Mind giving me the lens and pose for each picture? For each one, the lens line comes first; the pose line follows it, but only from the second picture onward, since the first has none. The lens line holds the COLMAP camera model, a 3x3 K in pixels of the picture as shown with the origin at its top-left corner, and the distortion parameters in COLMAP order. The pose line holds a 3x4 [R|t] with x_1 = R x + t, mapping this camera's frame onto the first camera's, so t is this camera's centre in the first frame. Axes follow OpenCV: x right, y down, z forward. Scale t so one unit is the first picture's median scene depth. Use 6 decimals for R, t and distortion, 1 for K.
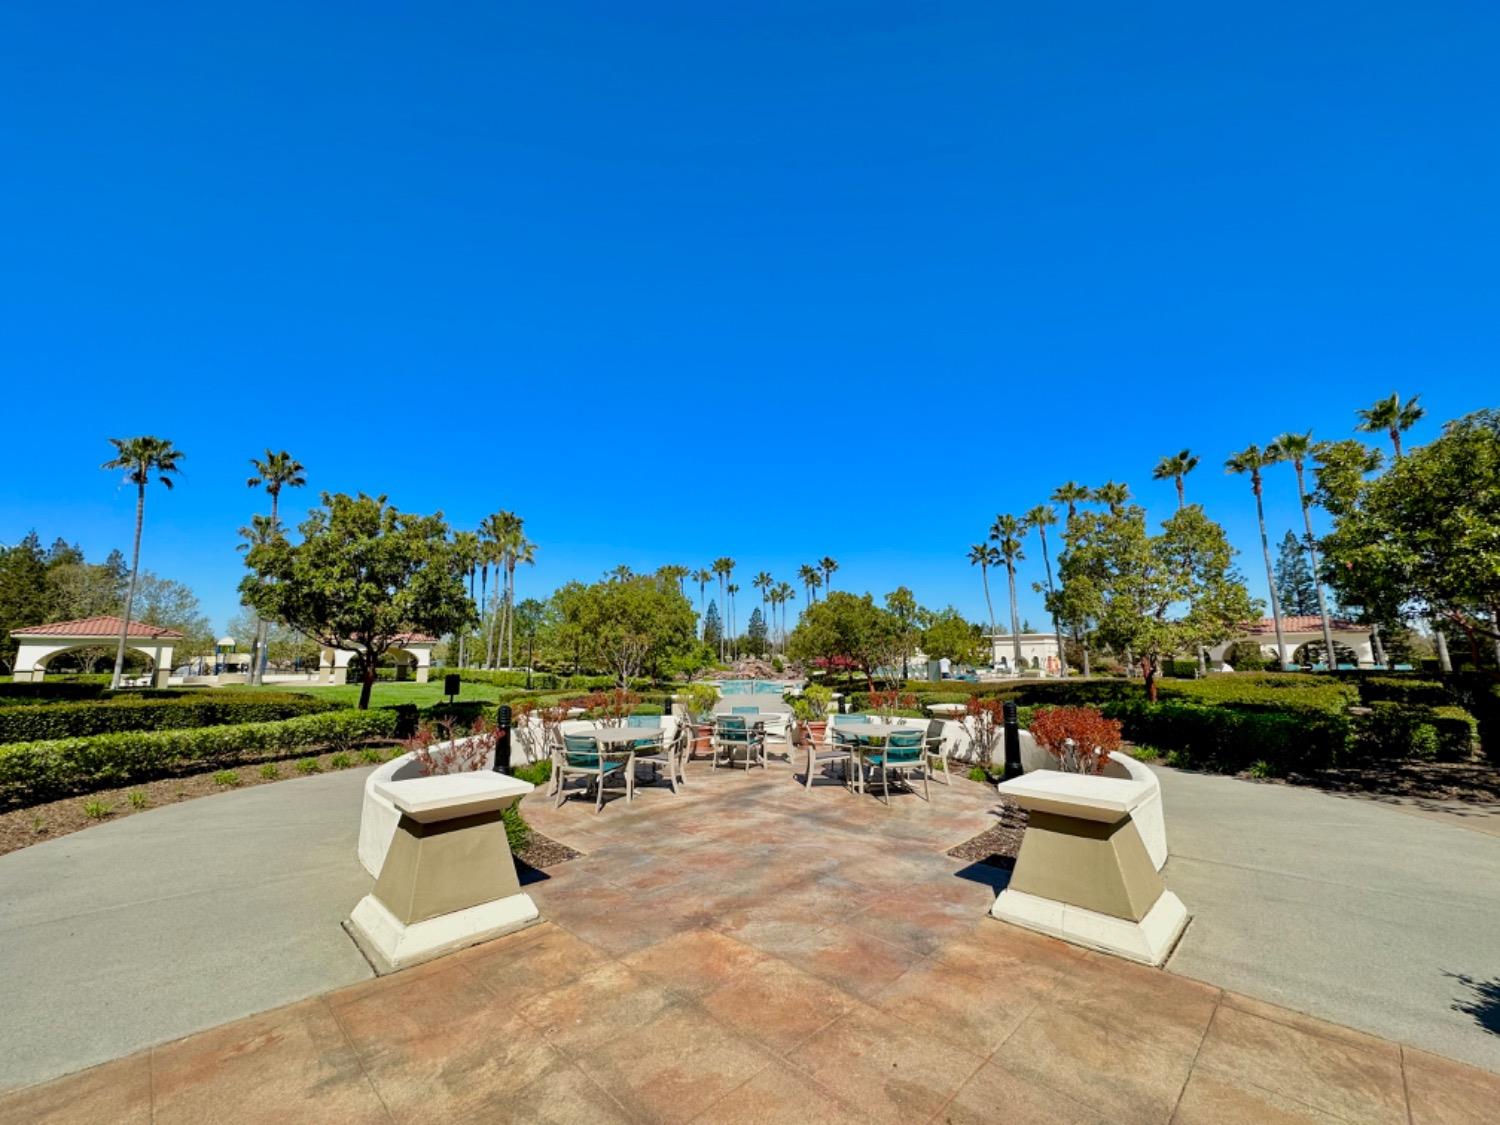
lens RADIAL K [[601.1, 0, 748.0], [0, 601.1, 563.6], [0, 0, 1]] dist [0.003696, 0.000214]
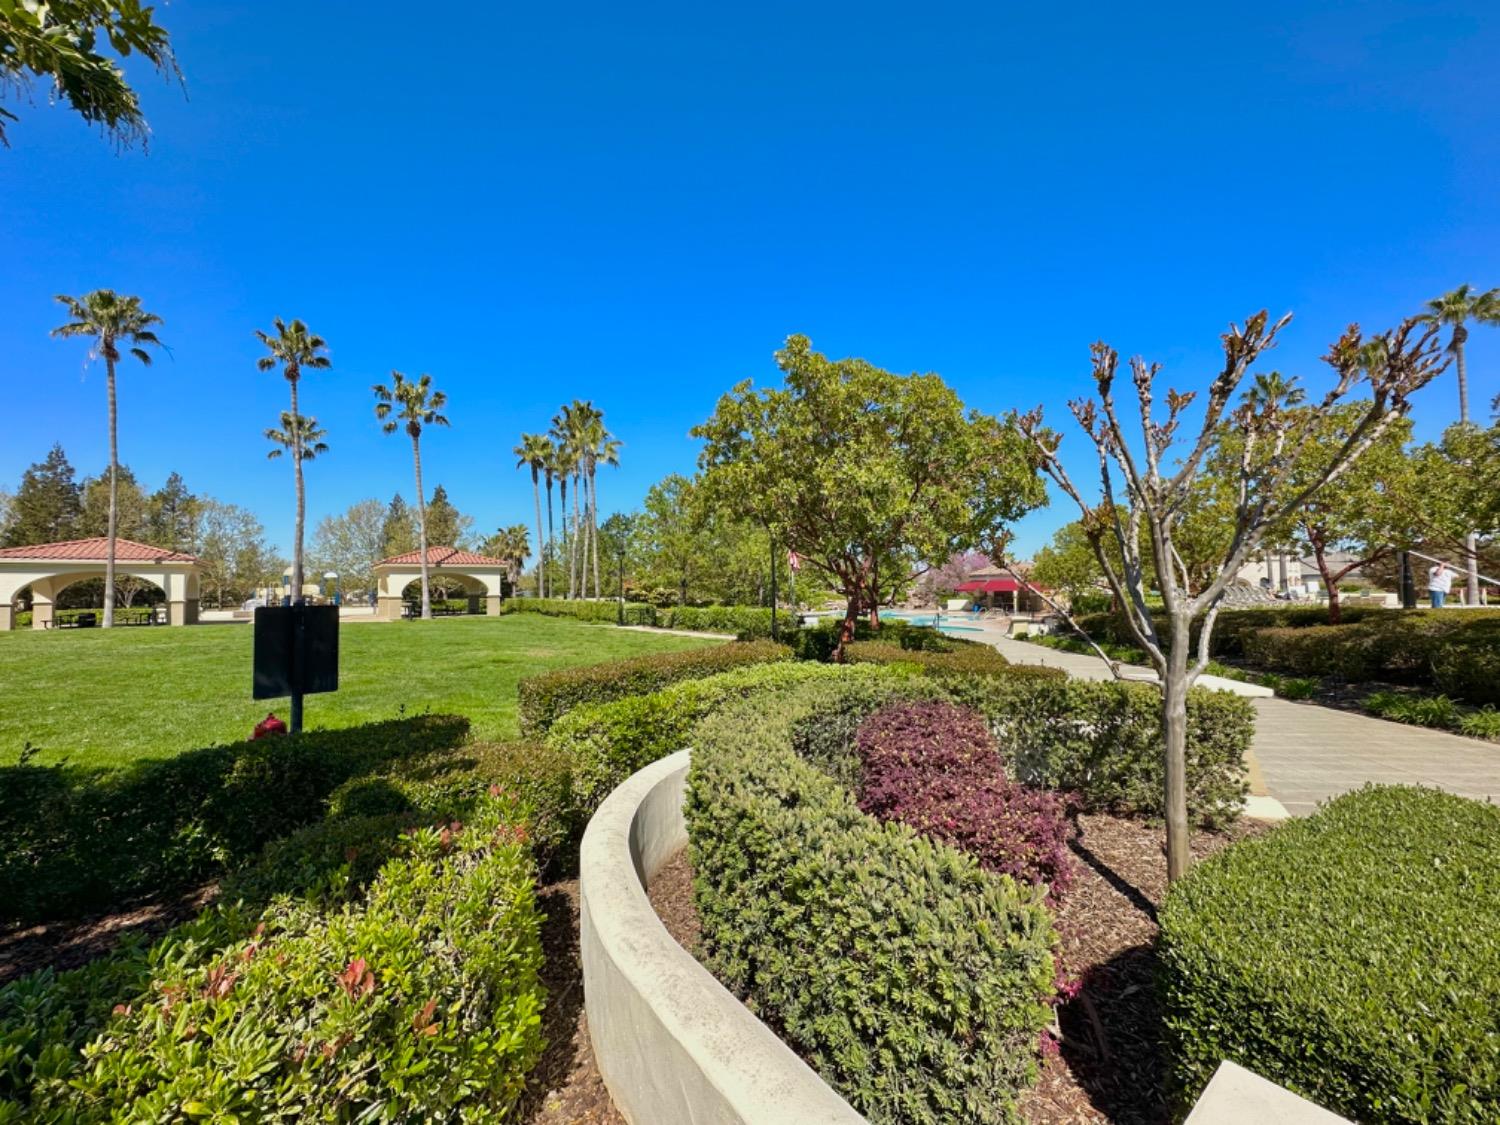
lens RADIAL K [[601.1, 0, 748.8], [0, 601.1, 562.0], [0, 0, 1]] dist [0.003696, 0.000214]
pose [[0.991158, -0.016442, -0.131667, -0.077071], [0.031031, 0.993499, 0.109526, 0.038983], [0.129010, -0.112643, 0.985225, 0.209575]]
